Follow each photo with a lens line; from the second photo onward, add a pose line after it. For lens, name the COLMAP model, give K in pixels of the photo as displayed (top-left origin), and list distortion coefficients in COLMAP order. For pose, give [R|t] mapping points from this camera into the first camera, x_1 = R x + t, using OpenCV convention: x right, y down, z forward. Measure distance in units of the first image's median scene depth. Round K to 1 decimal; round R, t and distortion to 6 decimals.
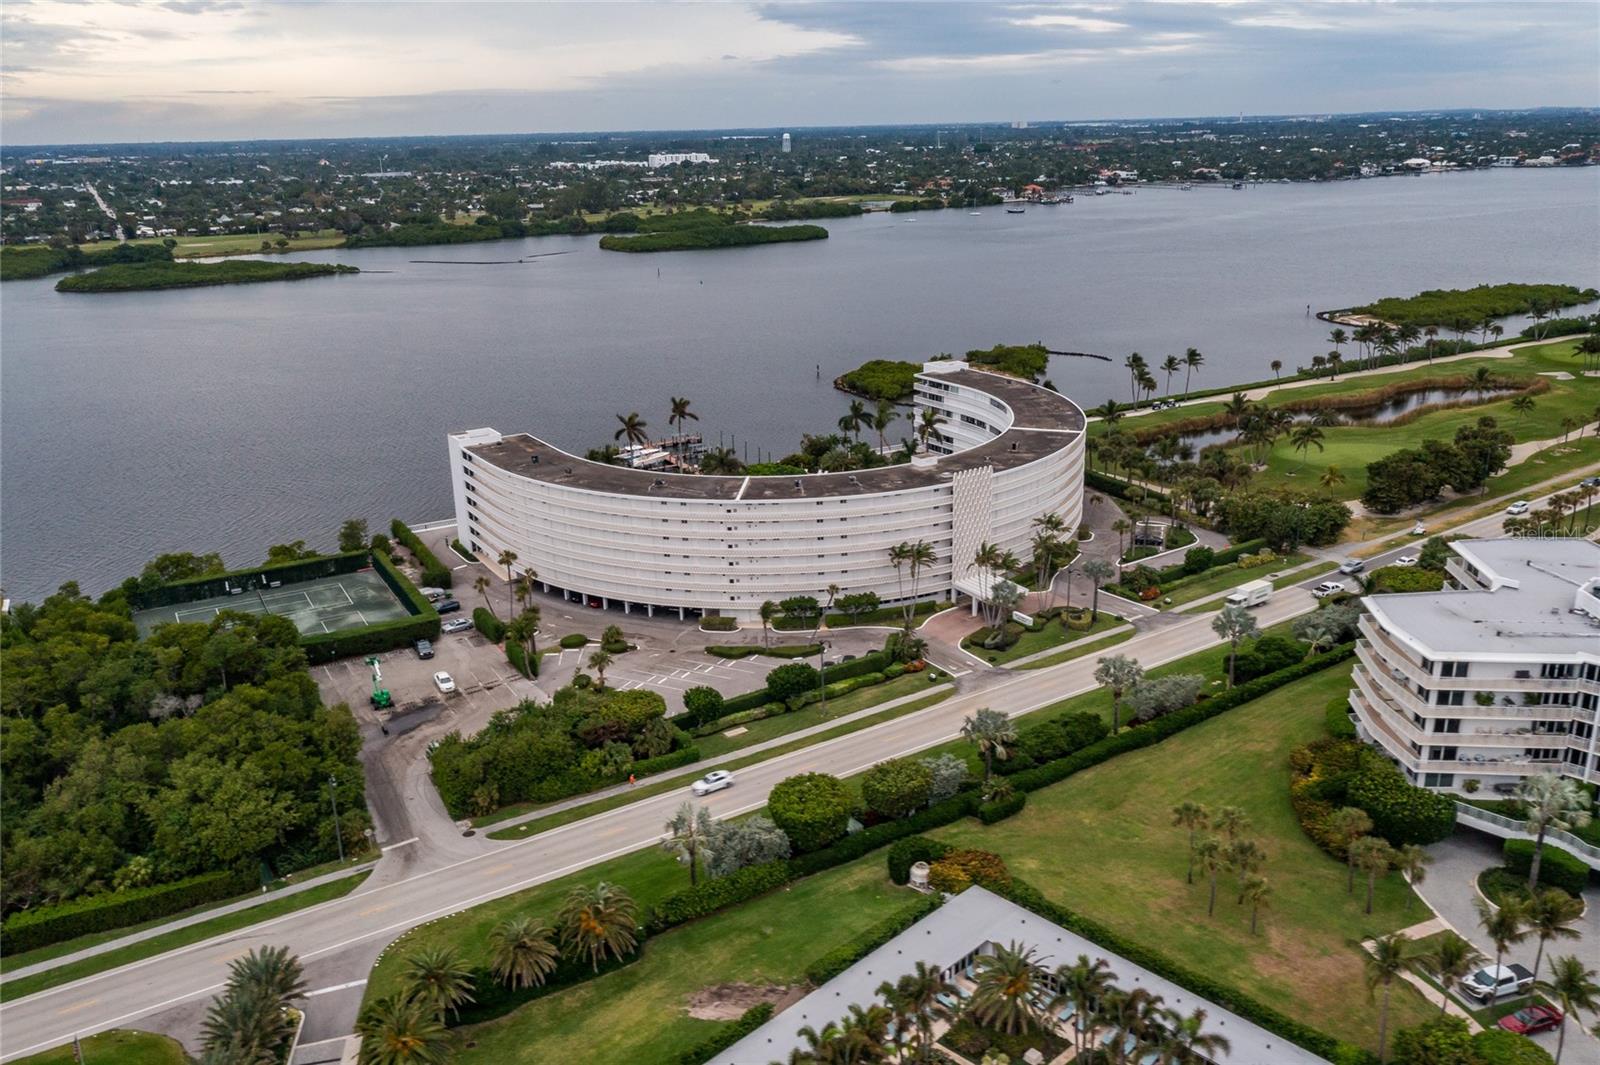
lens RADIAL K [[1273.8, 0, 809.4], [0, 1273.8, 527.0], [0, 0, 1]] dist [0.000448, 0.006754]
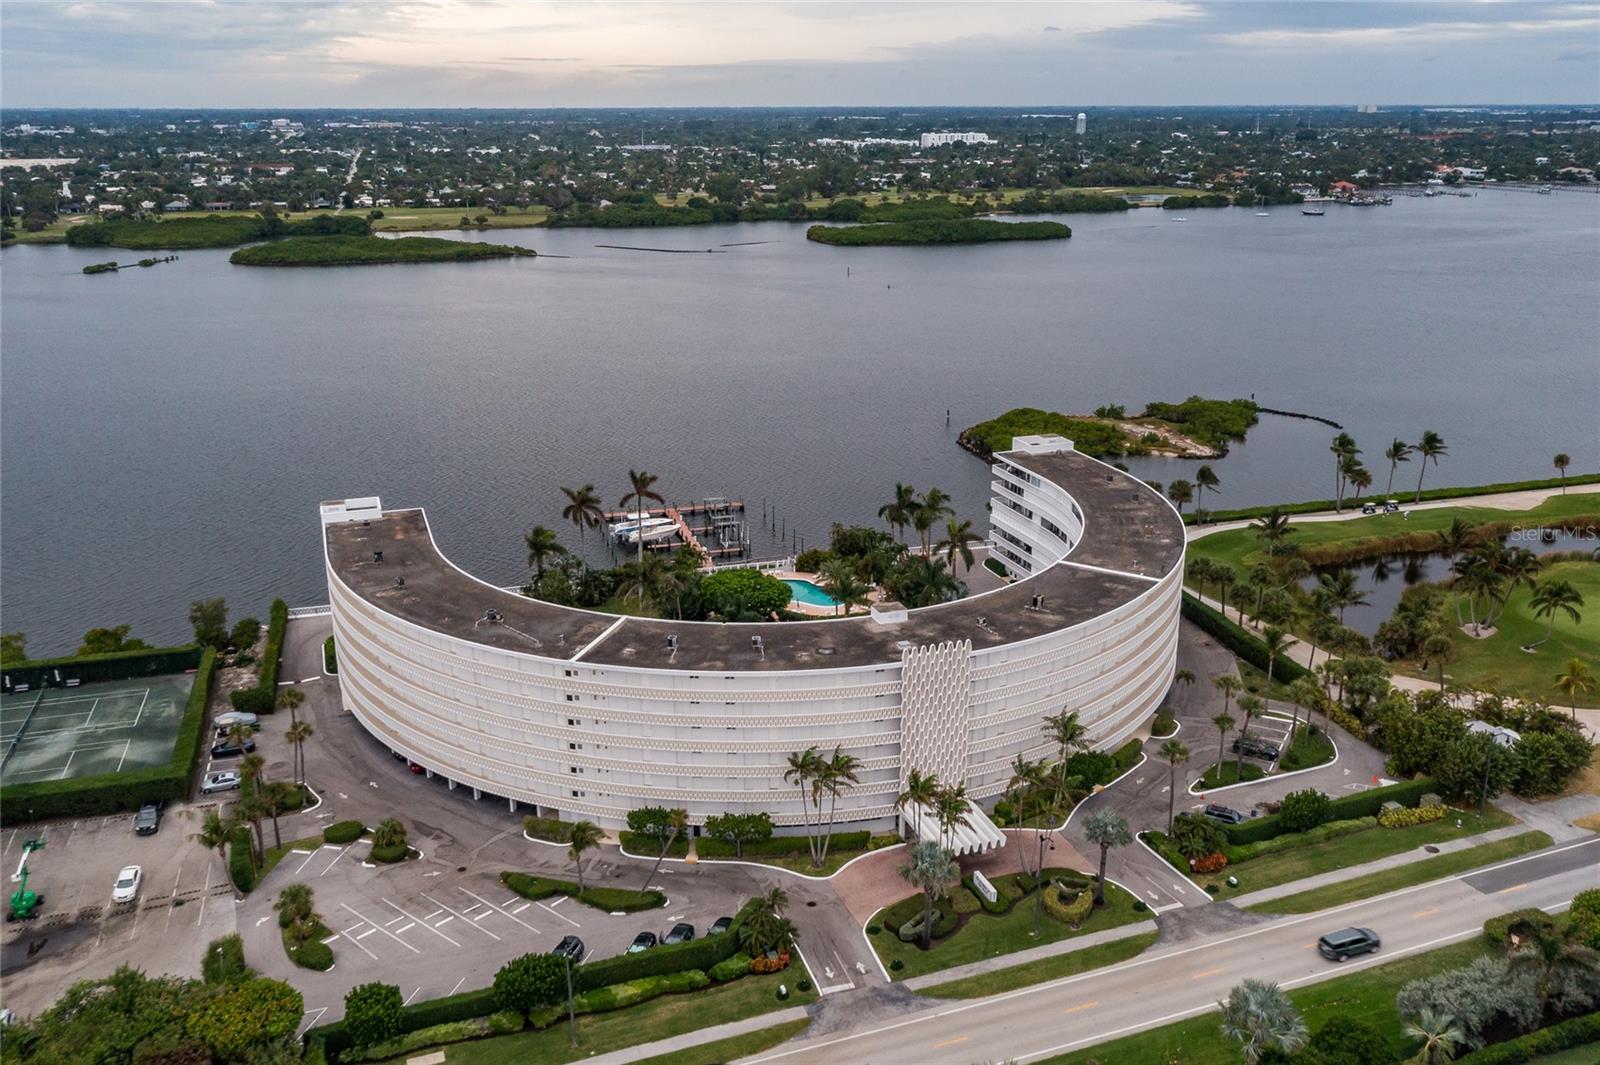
lens RADIAL K [[1355.2, 0, 803.4], [0, 1355.2, 522.6], [0, 0, 1]] dist [0.002949, 0.001771]
pose [[0.974172, 0.085465, -0.209007, 0.079182], [-0.086256, 0.996259, 0.005343, -0.041398], [0.208681, 0.012823, 0.977900, 0.117717]]
